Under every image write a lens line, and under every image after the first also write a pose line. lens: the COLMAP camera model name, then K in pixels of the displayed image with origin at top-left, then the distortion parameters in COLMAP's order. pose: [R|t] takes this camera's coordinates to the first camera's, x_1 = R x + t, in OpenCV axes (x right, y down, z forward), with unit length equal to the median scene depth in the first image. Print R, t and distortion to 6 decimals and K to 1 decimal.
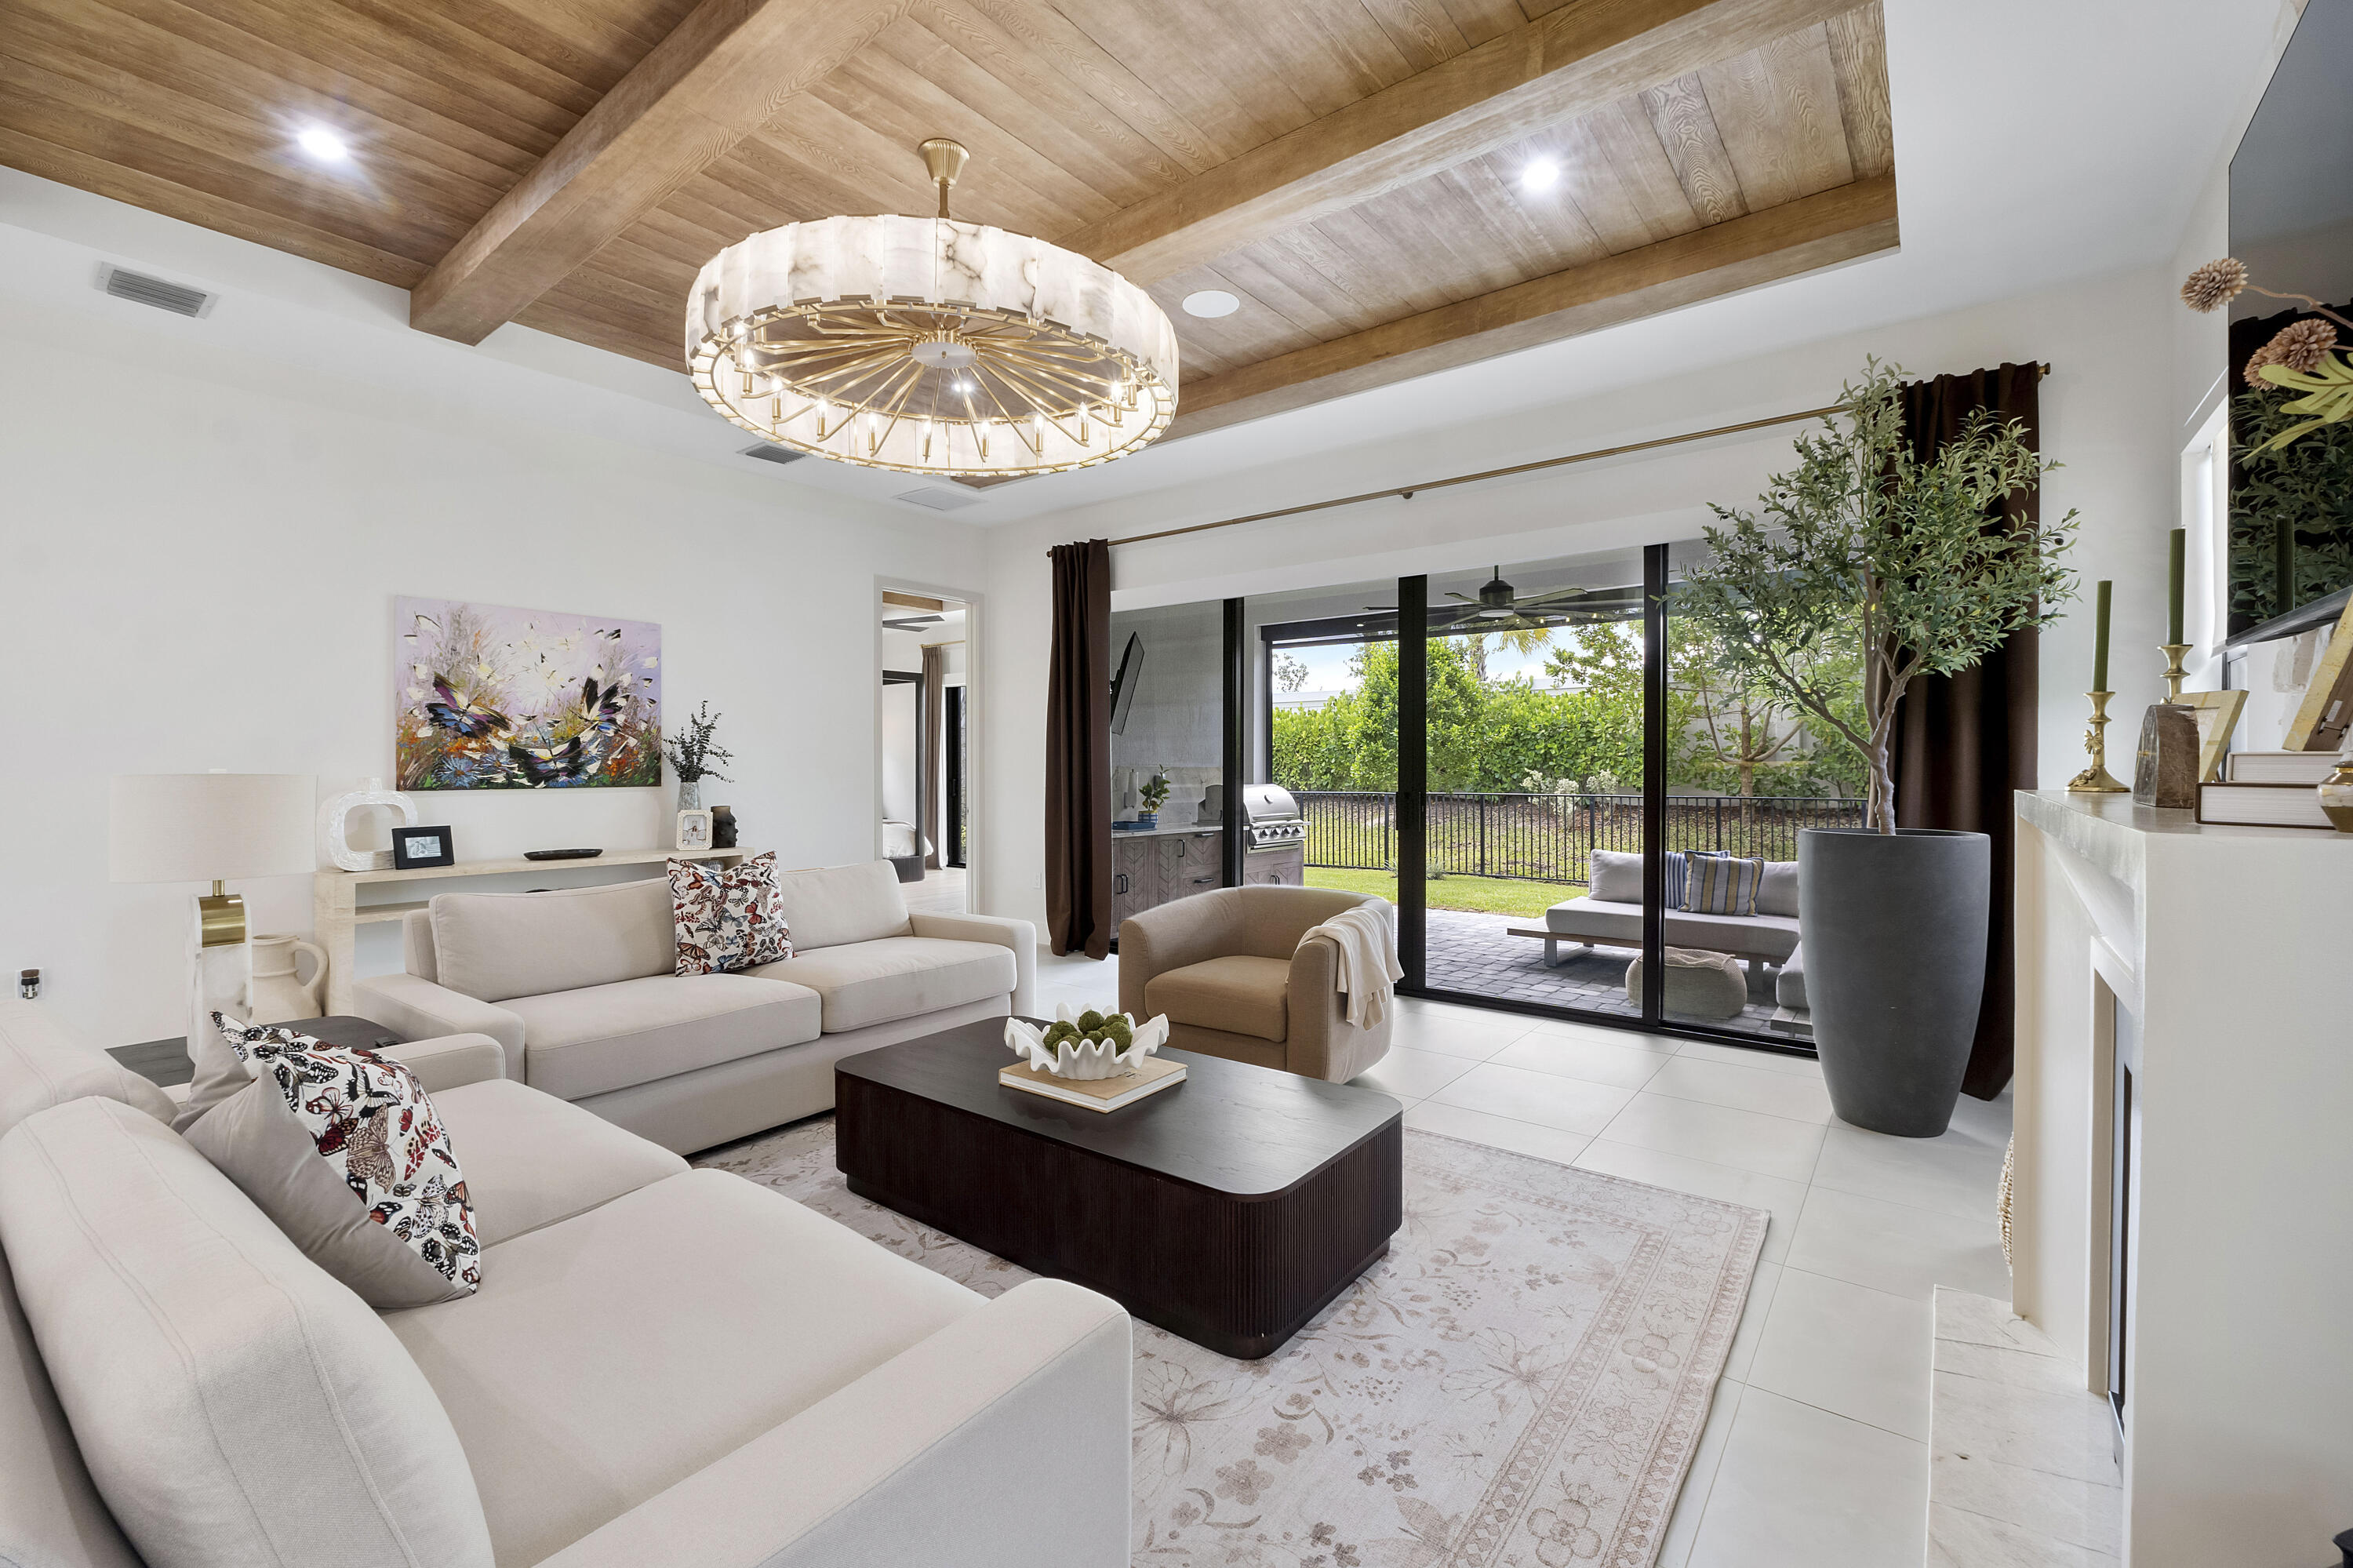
lens RADIAL K [[1001.3, 0, 1152.8], [0, 1001.3, 765.2], [0, 0, 1]] dist [-0.007580, -0.000410]
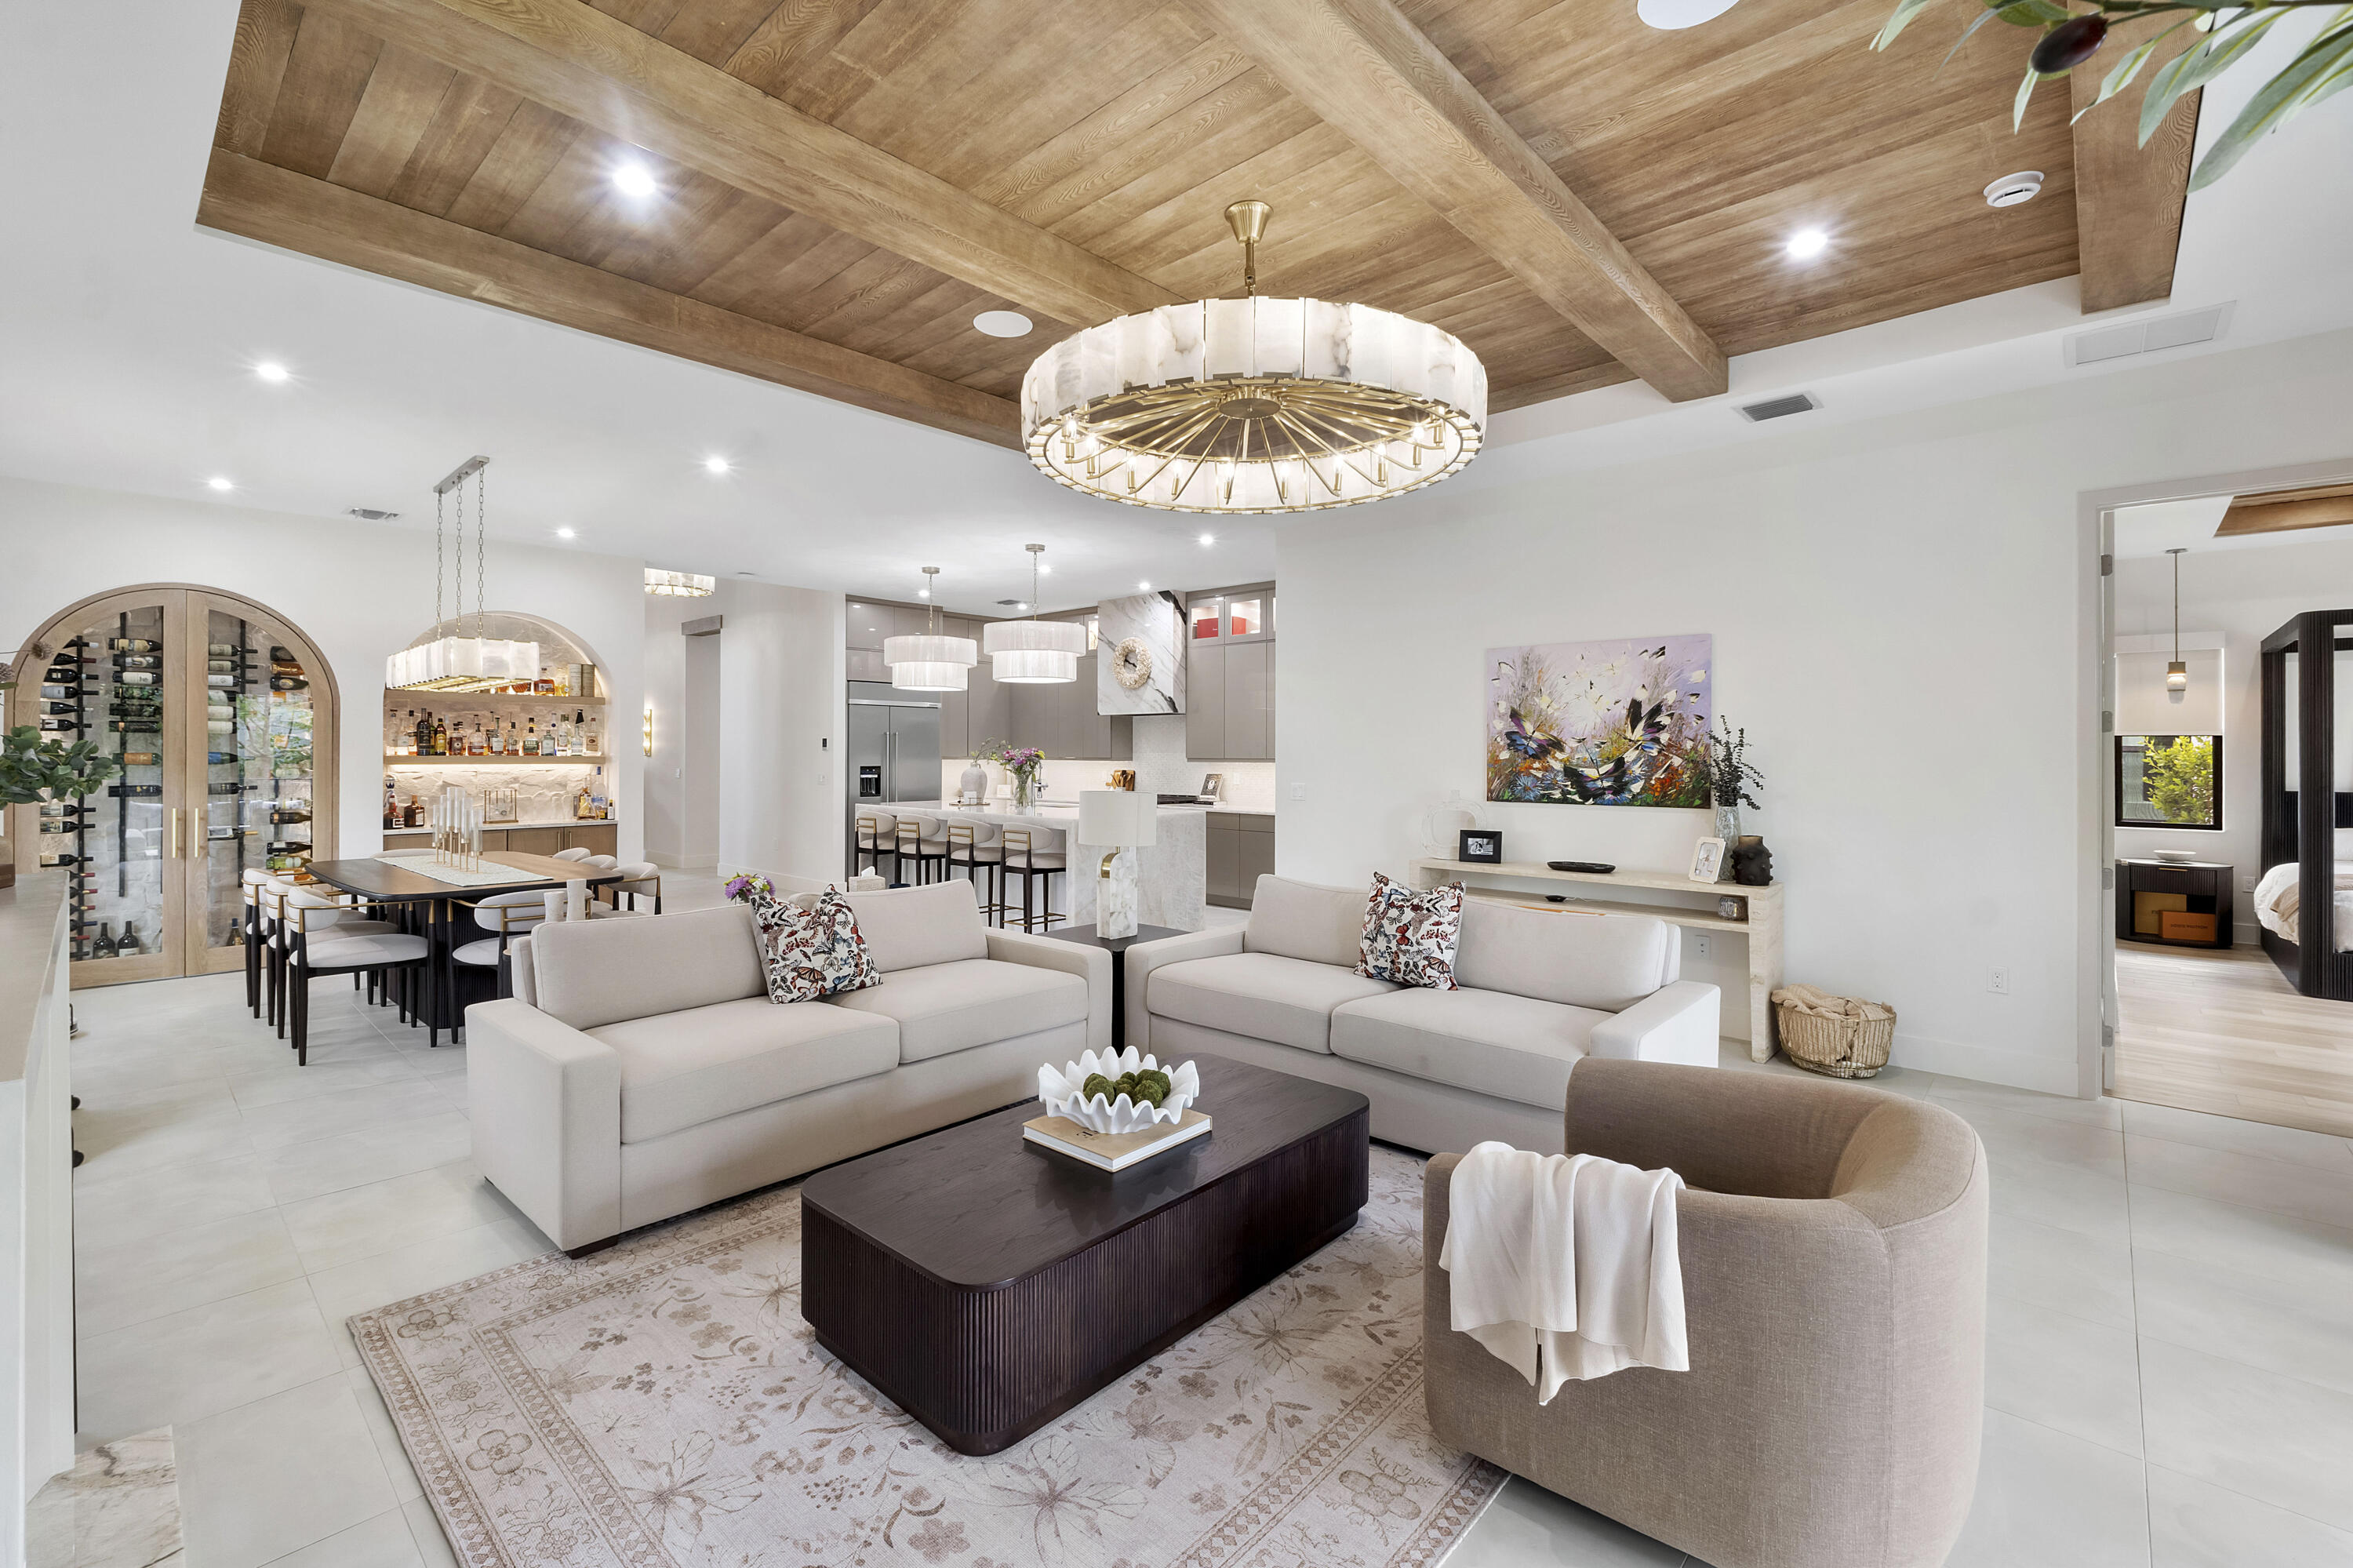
lens RADIAL K [[1001.3, 0, 1169.6], [0, 1001.3, 749.5], [0, 0, 1]] dist [-0.007580, -0.000410]
pose [[-0.074864, -0.000390, -0.997194, 0.503345], [-0.000240, 1.000000, -0.000373, -0.035876], [0.997194, 0.000212, -0.074864, 0.609486]]
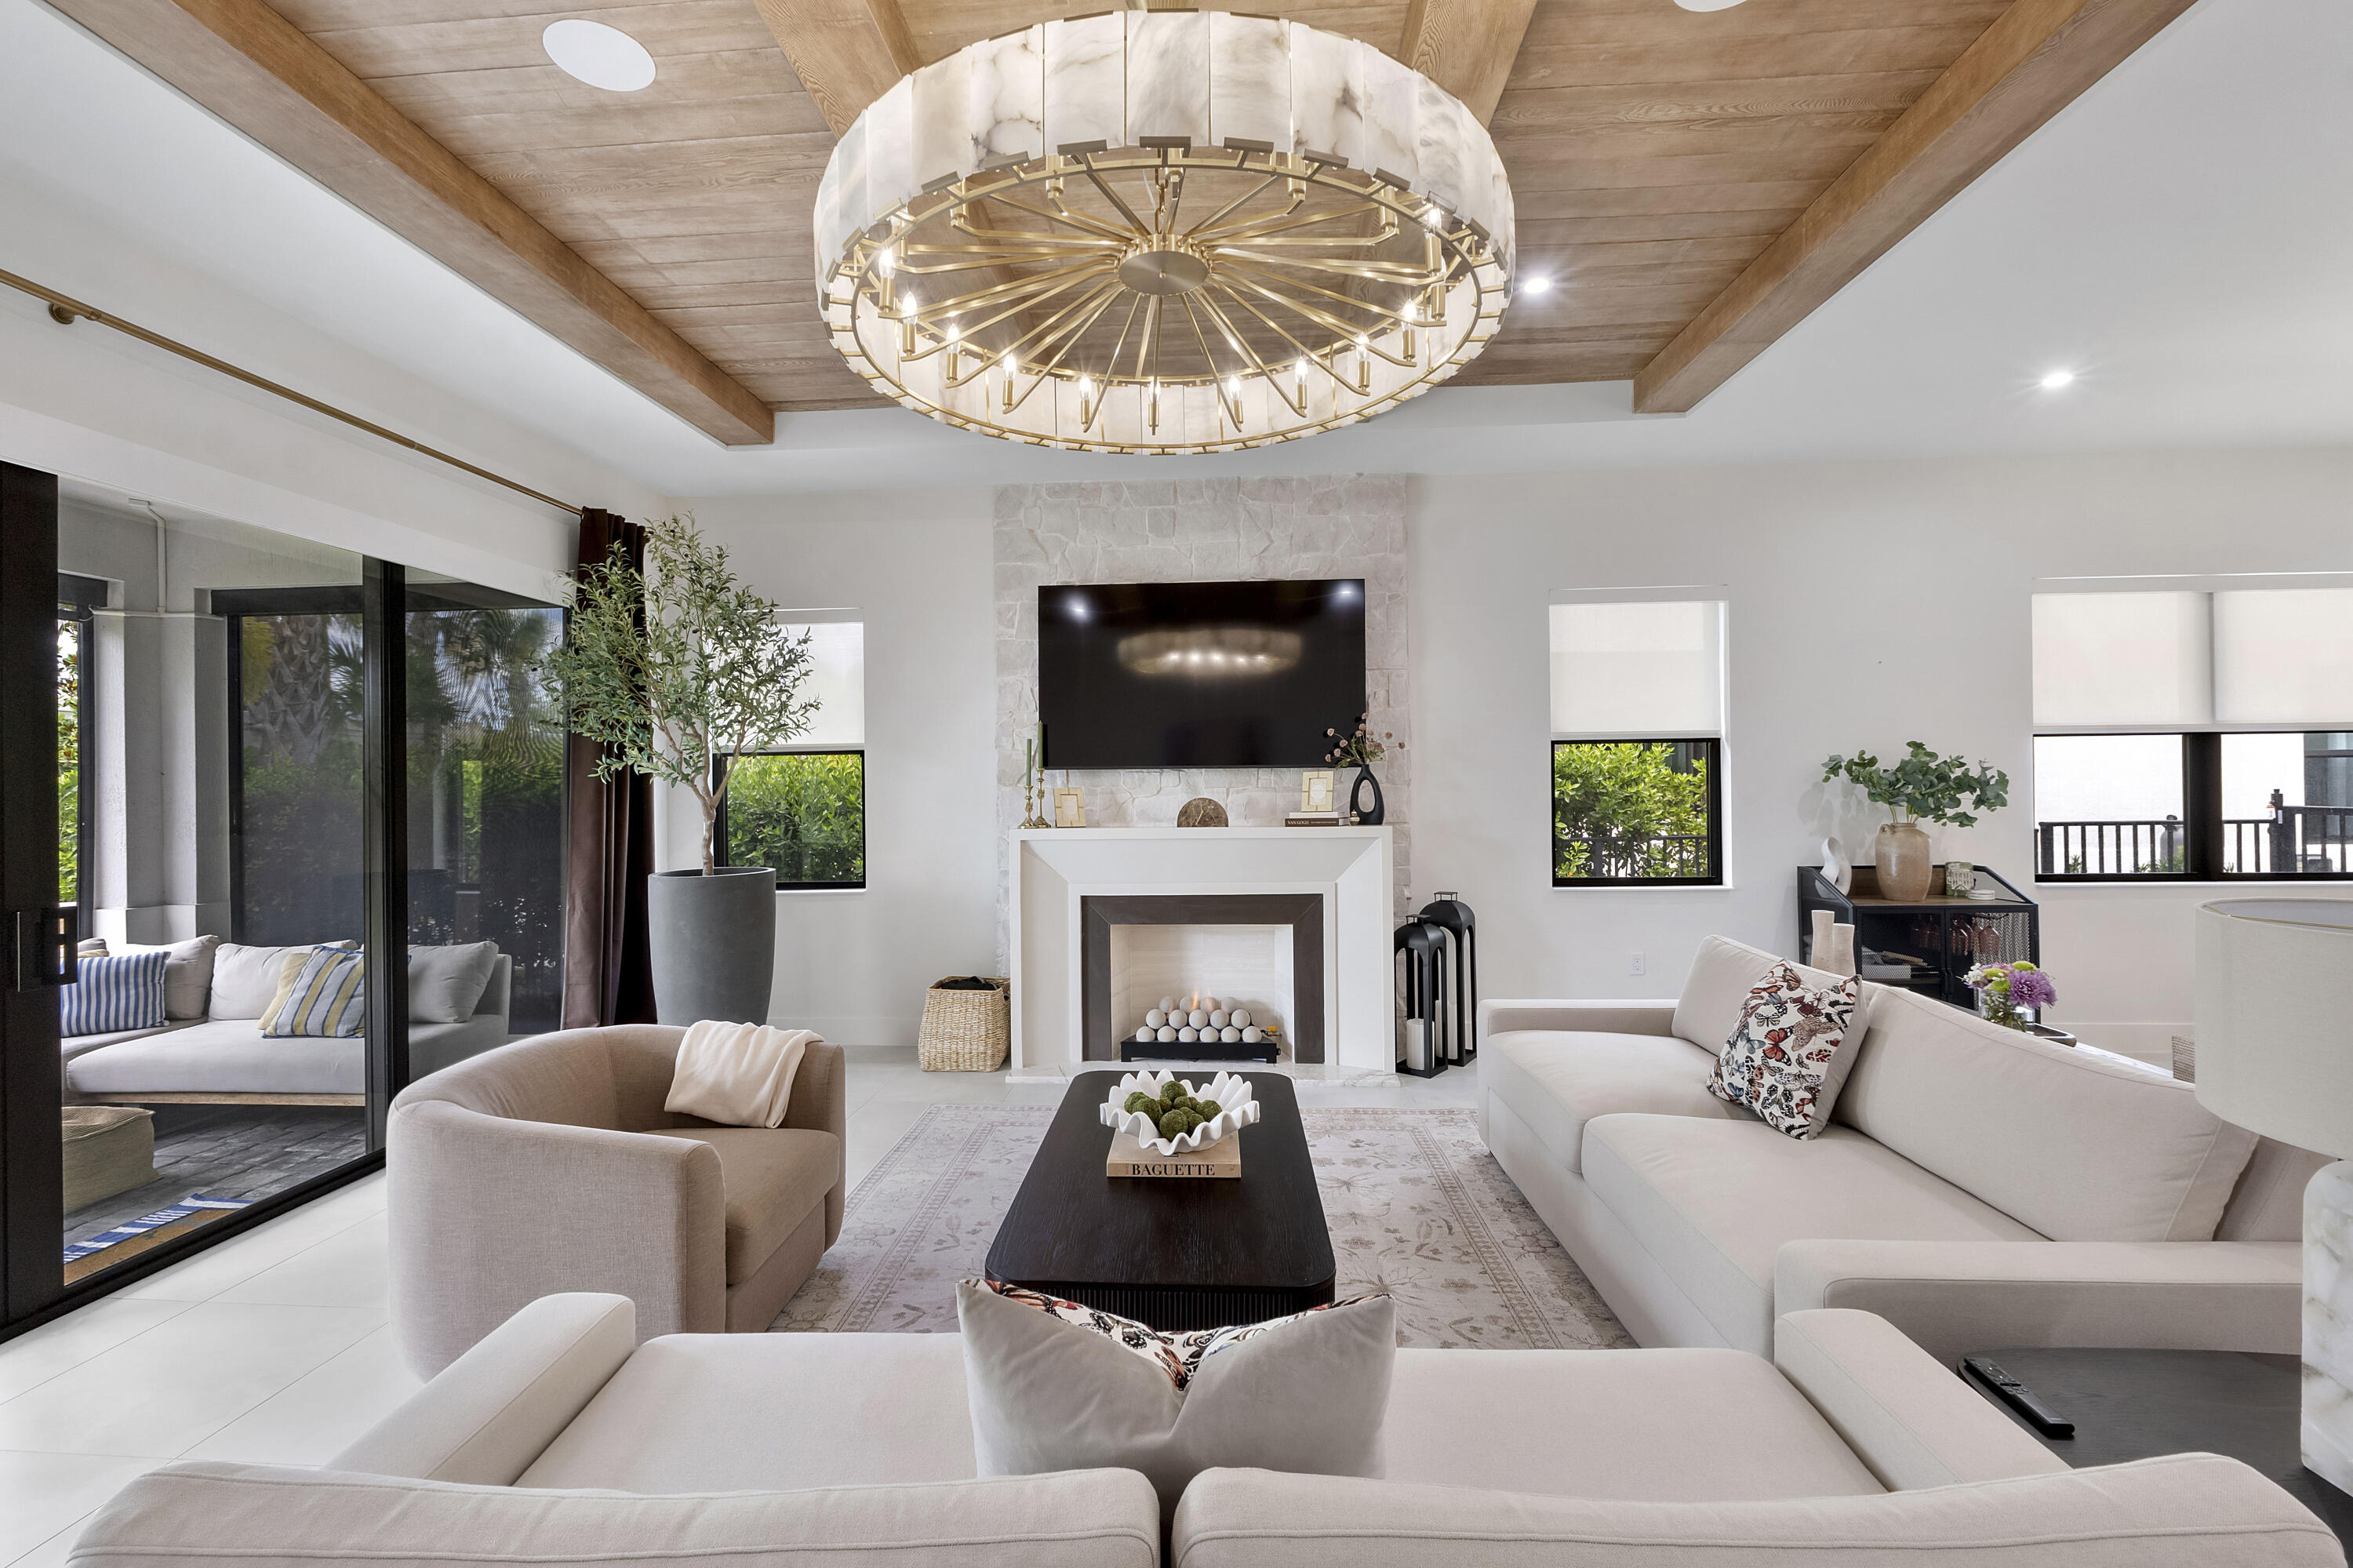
lens RADIAL K [[1001.3, 0, 1160.3], [0, 1001.3, 776.8], [0, 0, 1]] dist [-0.007580, -0.000410]
pose [[-0.564983, 0.012640, 0.825006, -0.485182], [0.011302, 0.999907, -0.007580, -0.030079], [-0.825025, 0.005042, -0.565074, 0.857311]]
